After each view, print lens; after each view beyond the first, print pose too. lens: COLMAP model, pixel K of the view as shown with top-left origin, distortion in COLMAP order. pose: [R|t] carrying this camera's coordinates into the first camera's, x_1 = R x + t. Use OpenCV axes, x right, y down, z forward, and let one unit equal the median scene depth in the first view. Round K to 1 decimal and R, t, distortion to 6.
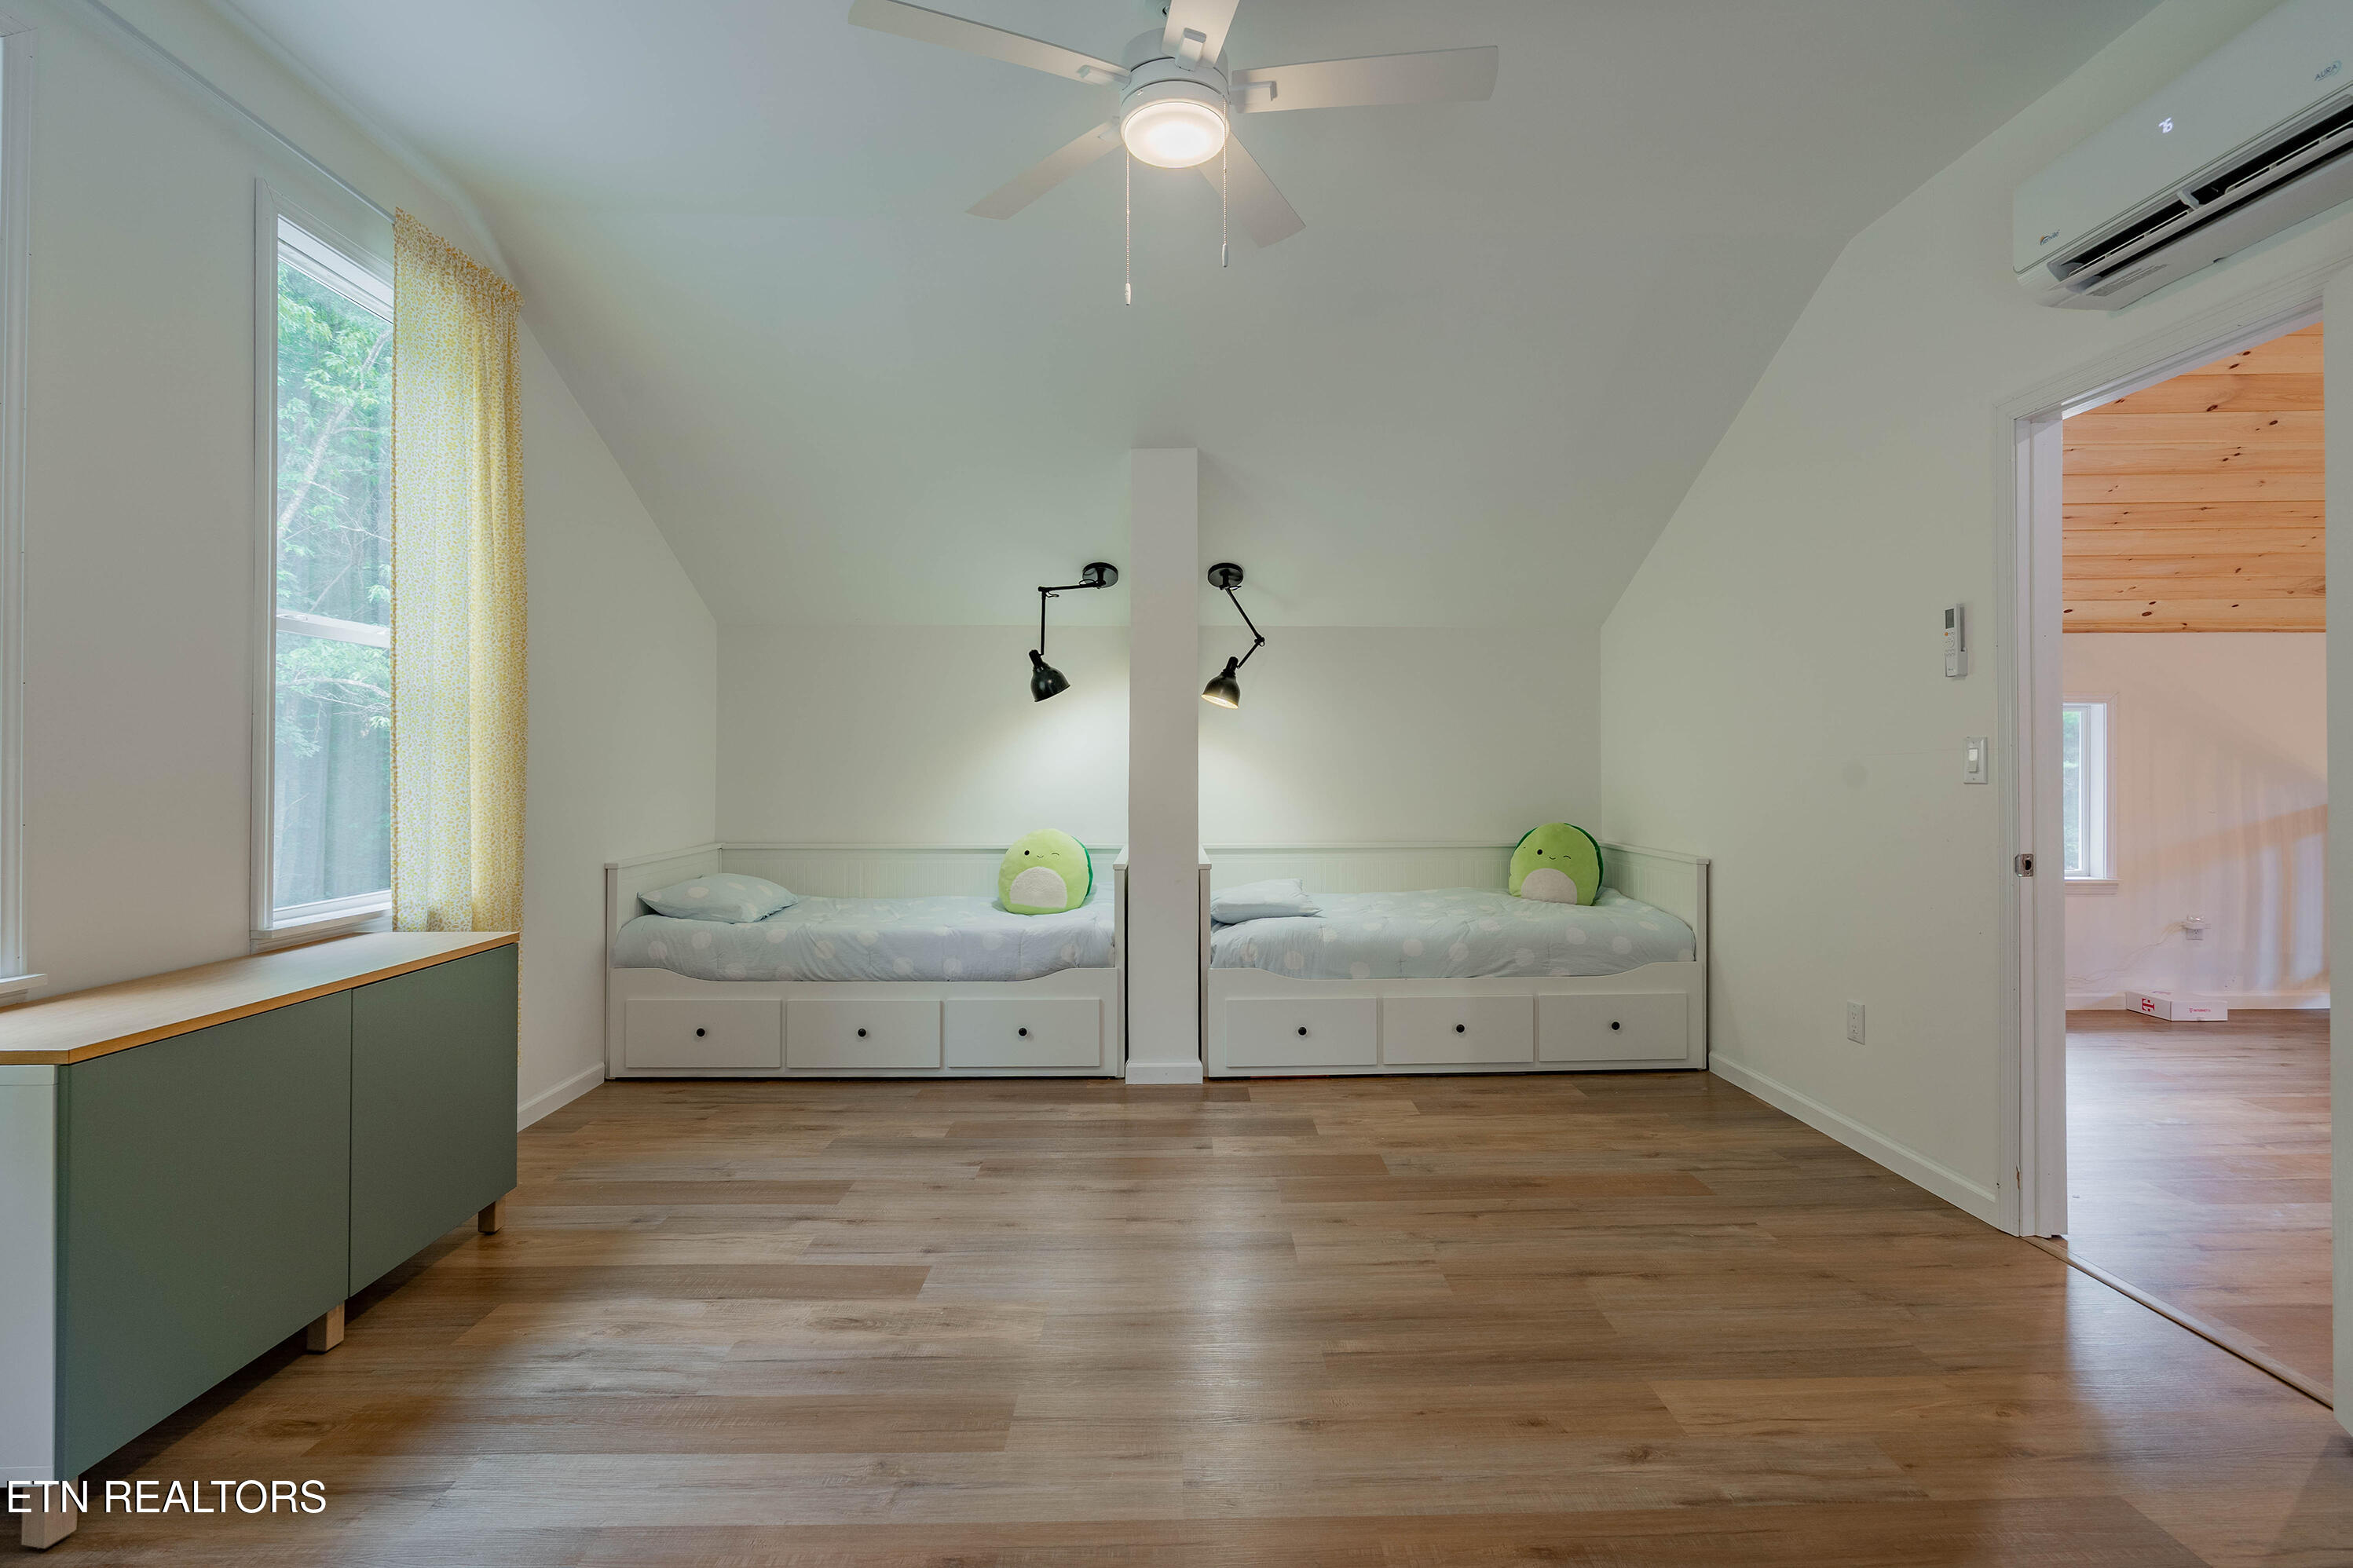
lens RADIAL K [[1109.2, 0, 1177.9], [0, 1109.2, 761.3], [0, 0, 1]] dist [-0.009437, 0.010730]
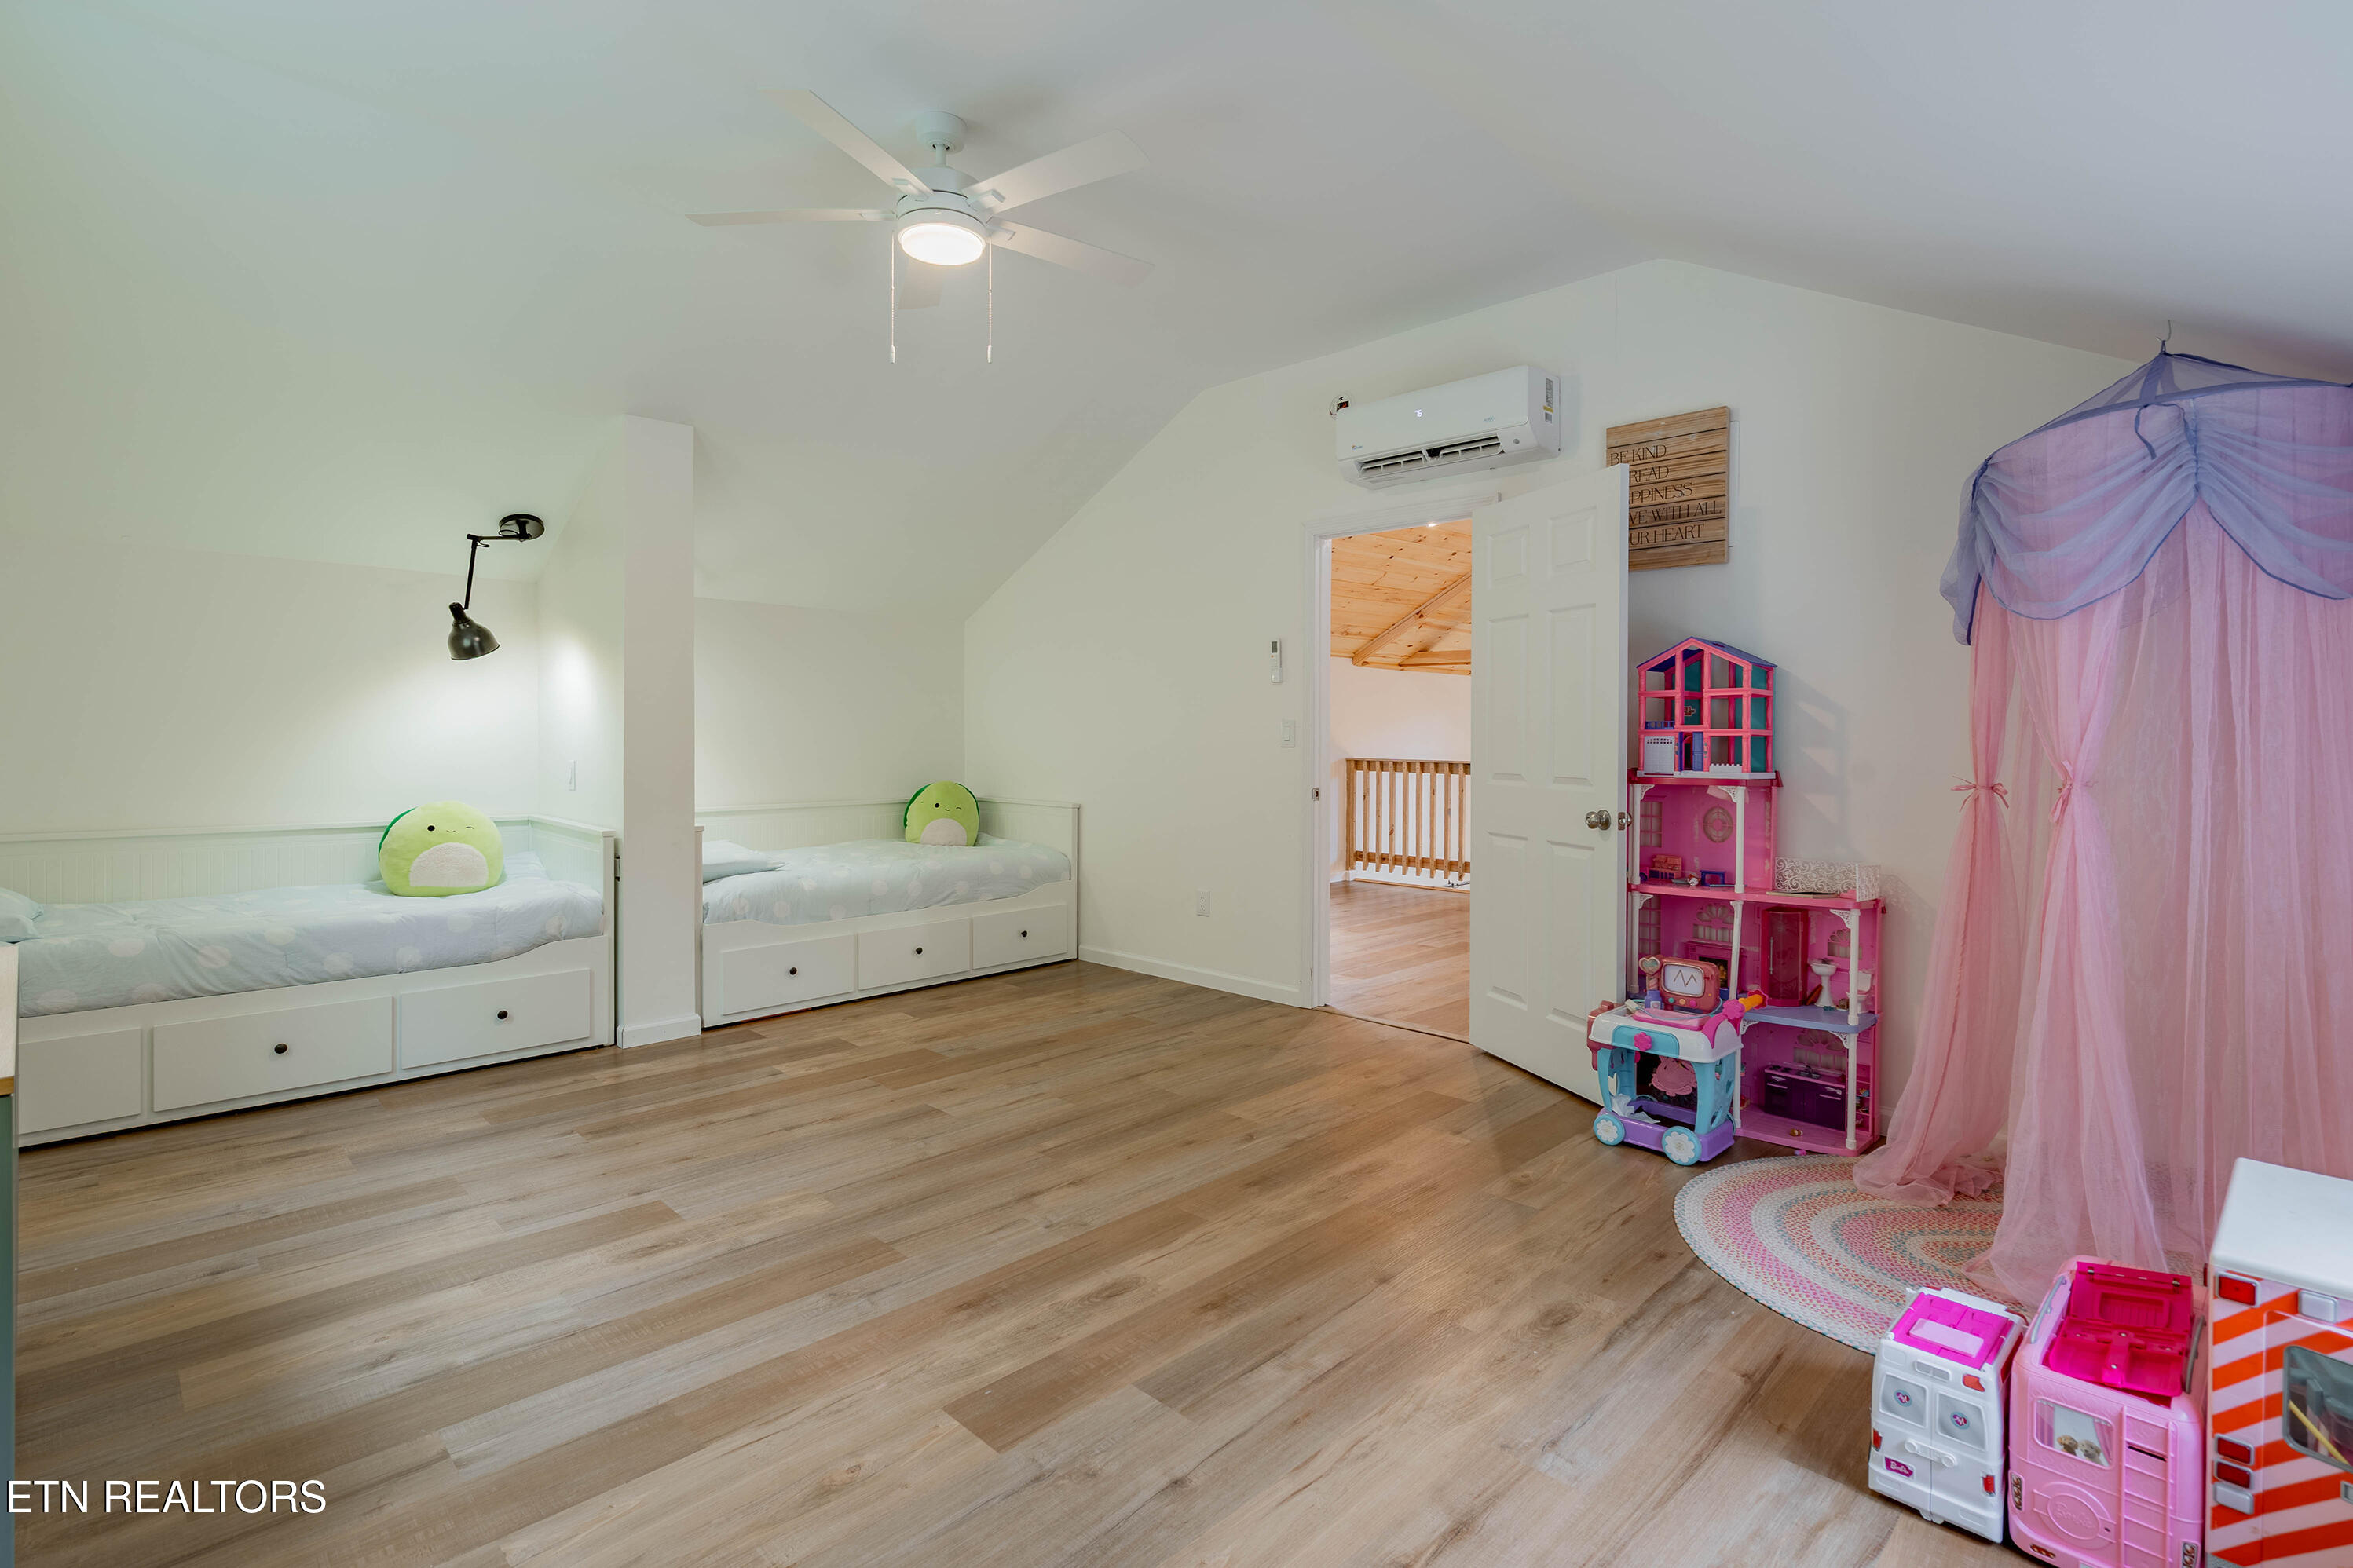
lens RADIAL K [[1109.2, 0, 1177.9], [0, 1109.2, 761.3], [0, 0, 1]] dist [-0.009437, 0.010730]
pose [[0.728429, -0.011851, 0.685018, -0.368045], [-0.010043, 0.999558, 0.027973, -0.003052], [-0.685047, -0.027256, 0.727989, -0.072180]]
